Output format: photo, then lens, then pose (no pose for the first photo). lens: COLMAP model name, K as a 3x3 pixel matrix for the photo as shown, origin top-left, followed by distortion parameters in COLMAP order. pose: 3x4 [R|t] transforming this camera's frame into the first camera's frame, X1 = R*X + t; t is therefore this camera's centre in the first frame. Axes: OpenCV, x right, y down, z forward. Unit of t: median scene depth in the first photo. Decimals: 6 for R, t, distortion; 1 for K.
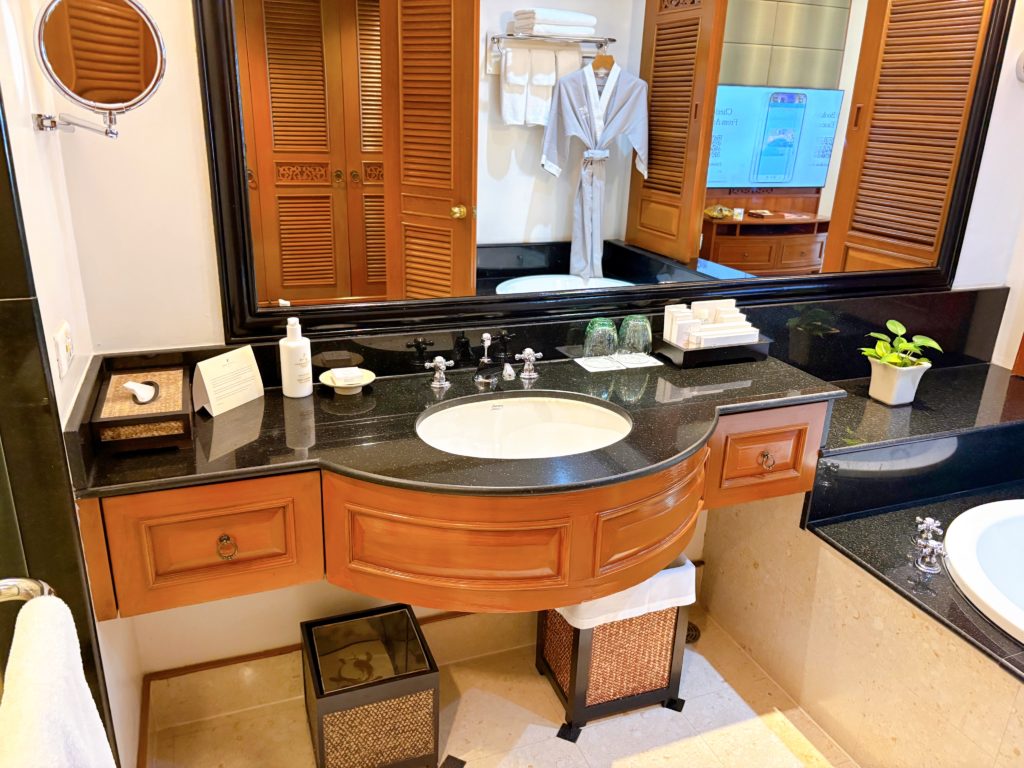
lens RADIAL K [[781.8, 0, 511.6], [0, 781.8, 381.2], [0, 0, 1]] dist [0.033311, -0.010749]
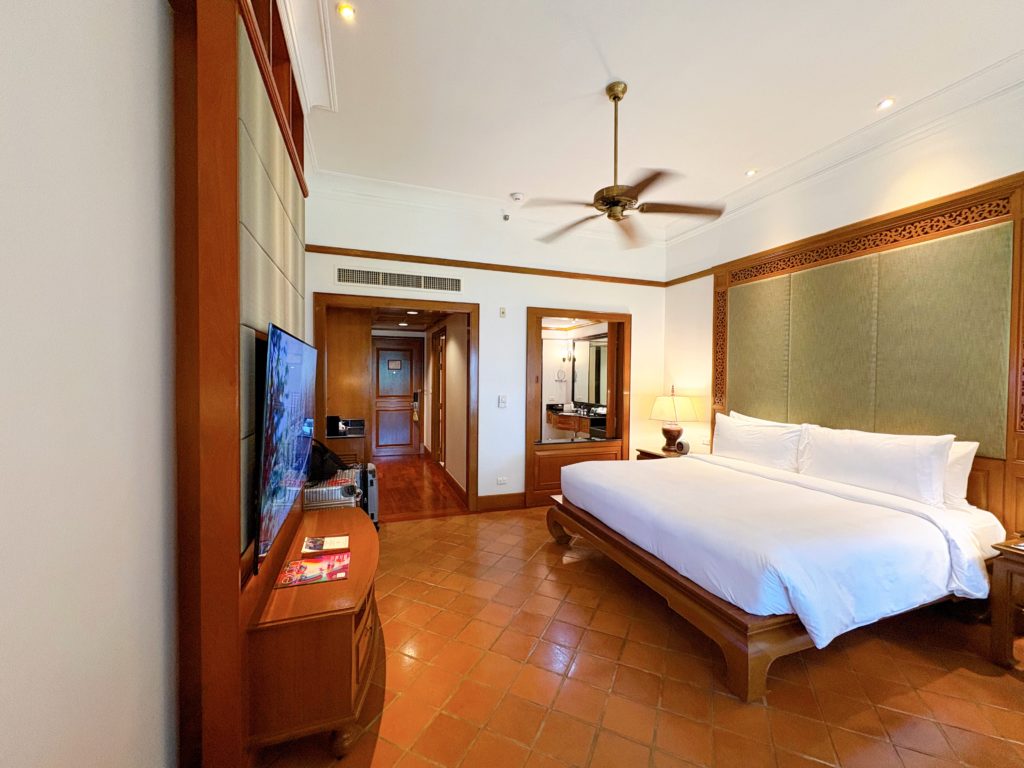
lens RADIAL K [[406.8, 0, 509.0], [0, 406.8, 383.6], [0, 0, 1]] dist [0.000175, 0.000130]
pose [[-0.031498, -0.013649, -0.999411, 3.521179], [-0.342282, 0.939595, -0.002044, -0.014646], [0.939069, 0.342016, -0.034267, 0.343454]]
